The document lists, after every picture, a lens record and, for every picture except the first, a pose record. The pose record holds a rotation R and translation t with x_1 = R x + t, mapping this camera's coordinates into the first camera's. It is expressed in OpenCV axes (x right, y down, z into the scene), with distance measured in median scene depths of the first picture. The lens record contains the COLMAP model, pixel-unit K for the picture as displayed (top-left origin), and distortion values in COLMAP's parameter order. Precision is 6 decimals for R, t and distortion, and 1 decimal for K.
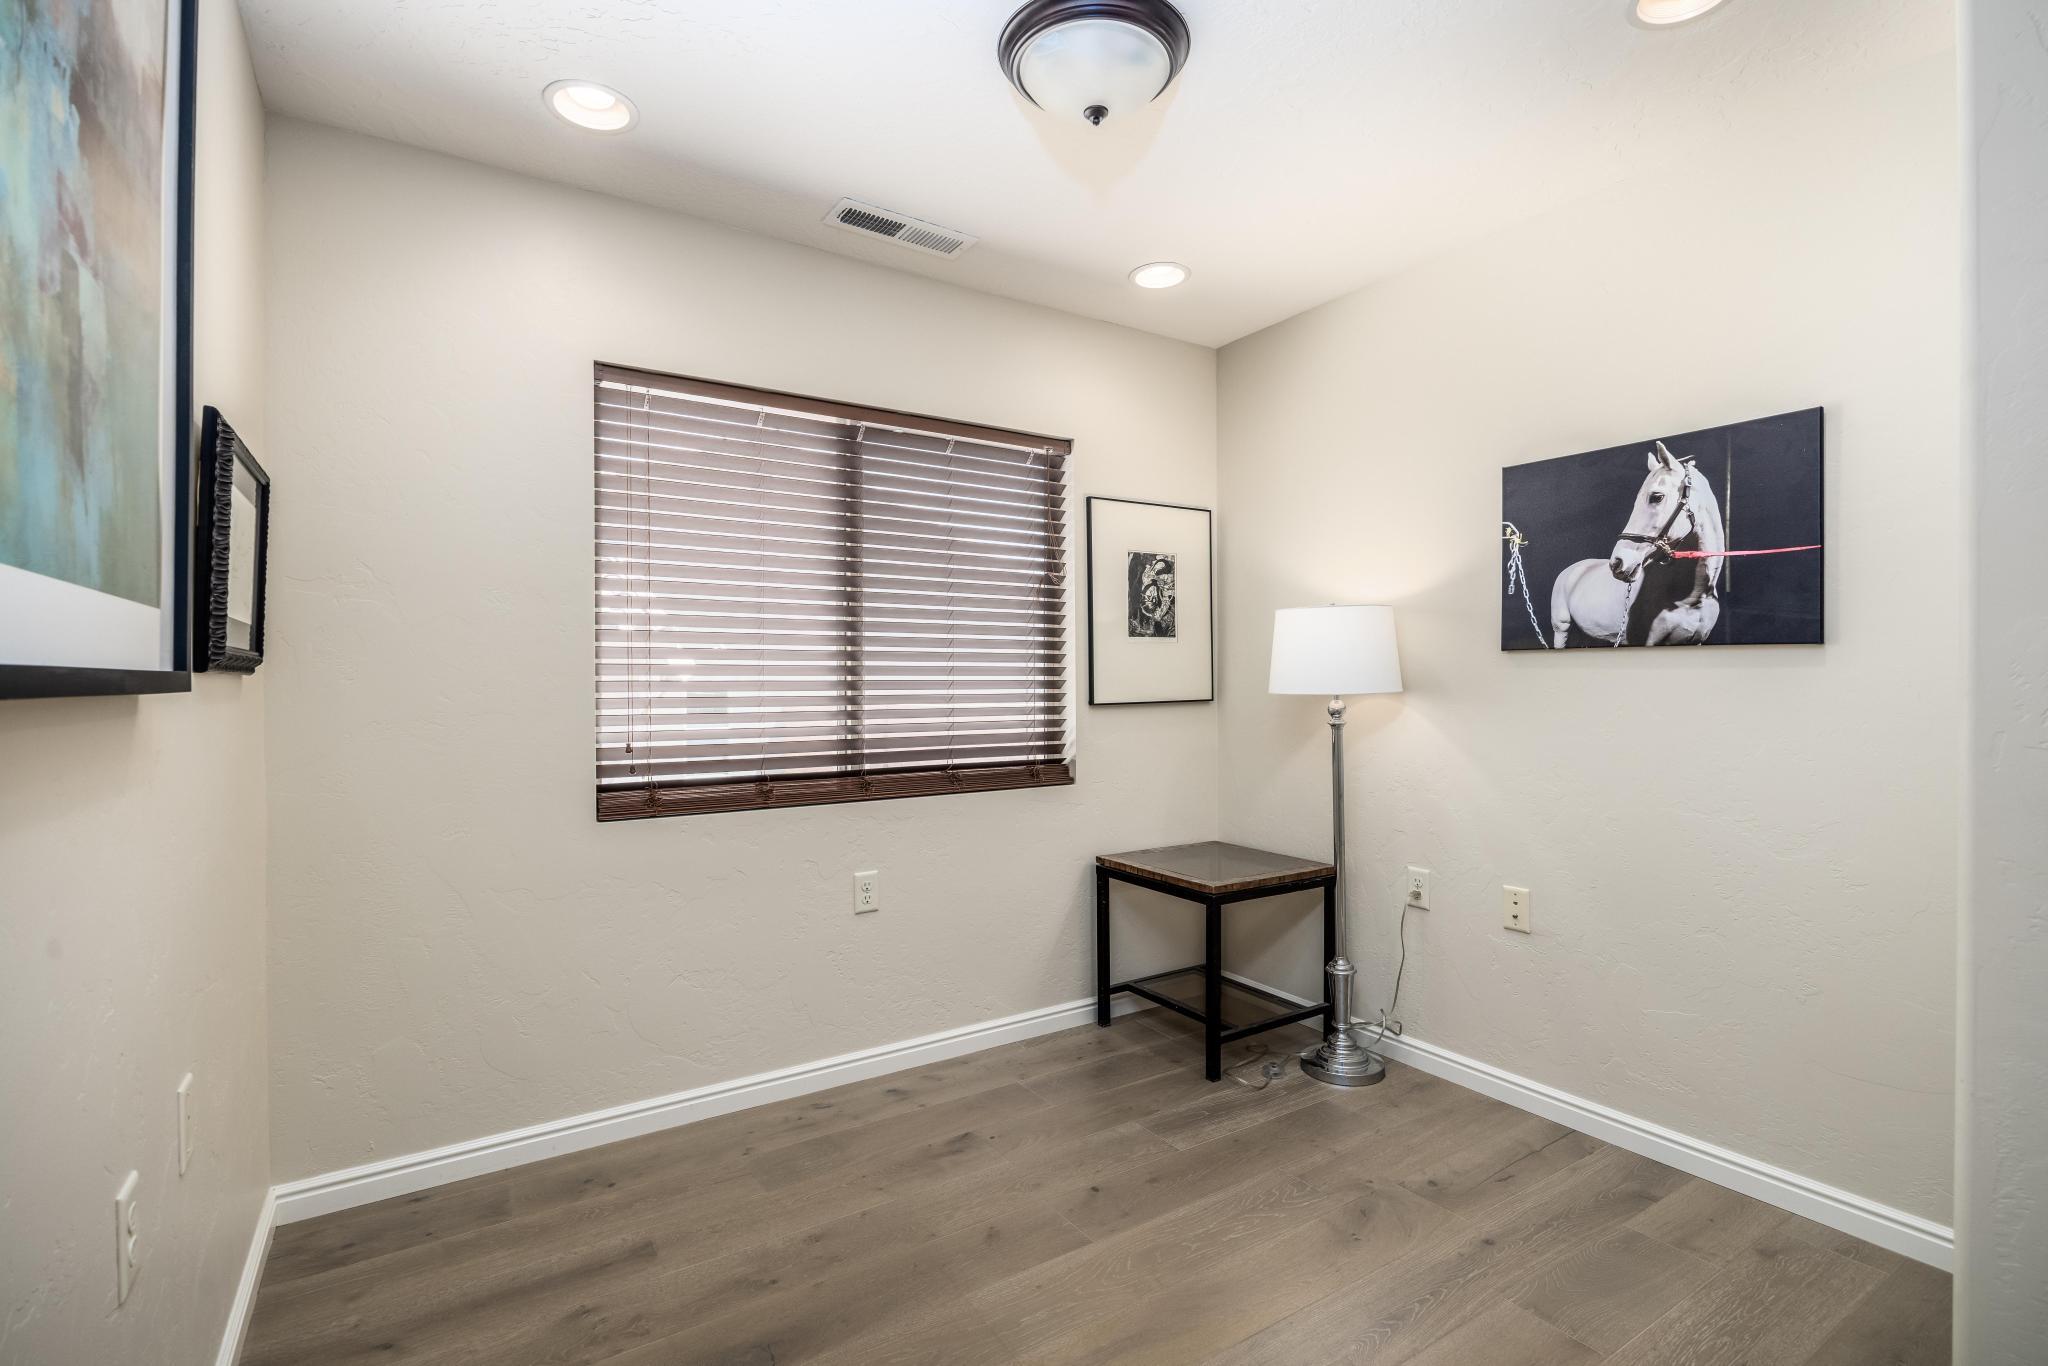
lens RADIAL K [[953.9, 0, 1026.9], [0, 953.9, 682.8], [0, 0, 1]] dist [-0.002075, 0.000480]
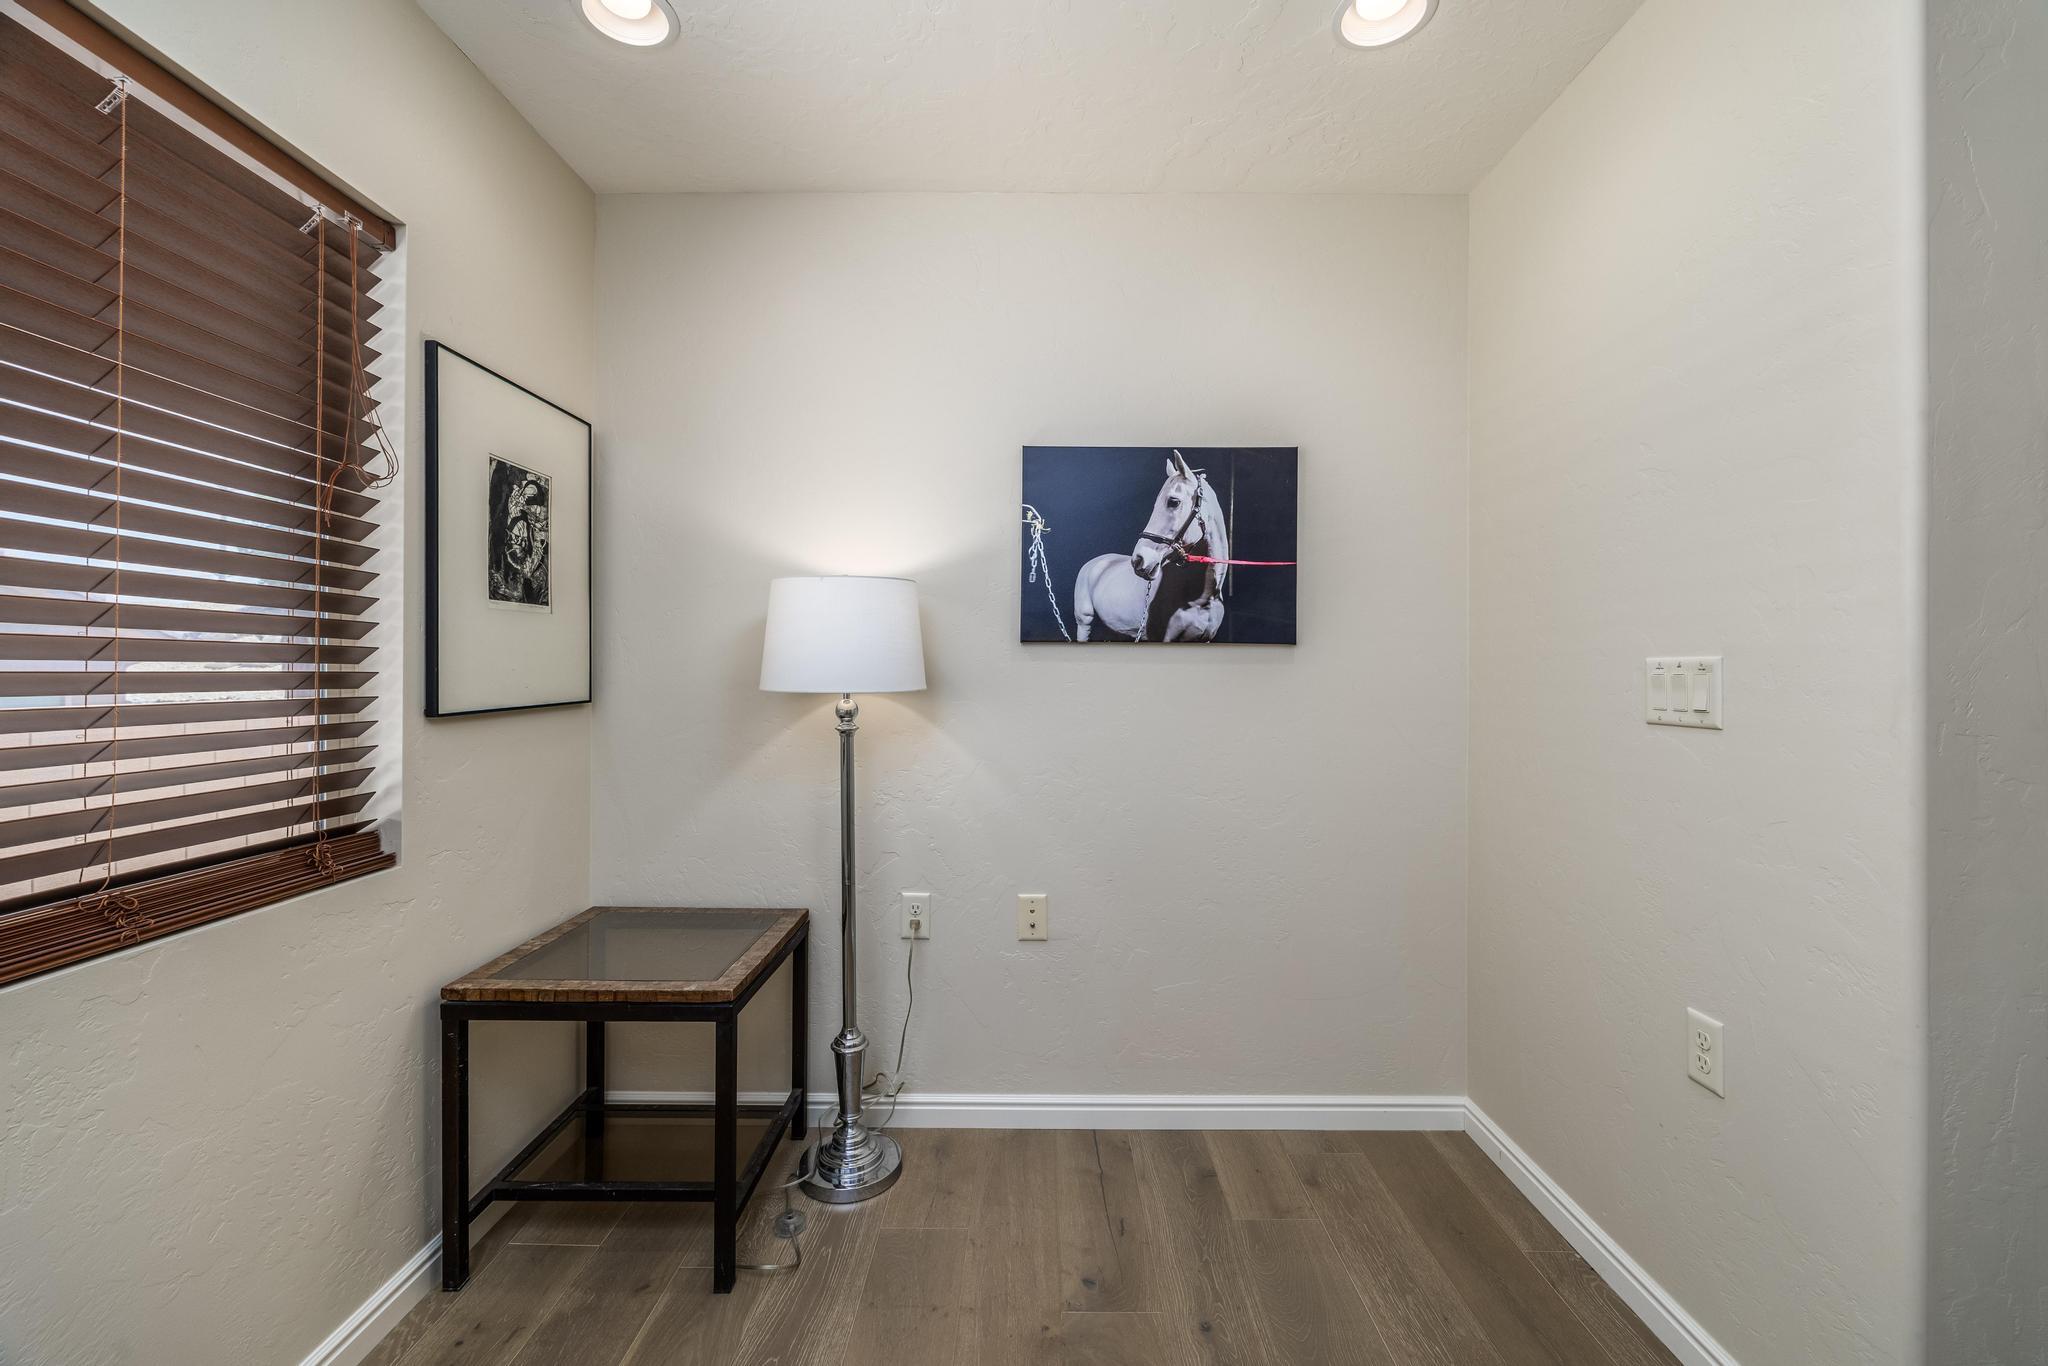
lens RADIAL K [[848.3, 0, 1025.3], [0, 848.3, 665.9], [0, 0, 1]] dist [0.000173, -0.000681]
pose [[0.547993, 0.008337, 0.836442, -0.180508], [-0.001254, 0.999957, -0.009146, -0.002903], [-0.836482, 0.003963, 0.547980, 0.512260]]
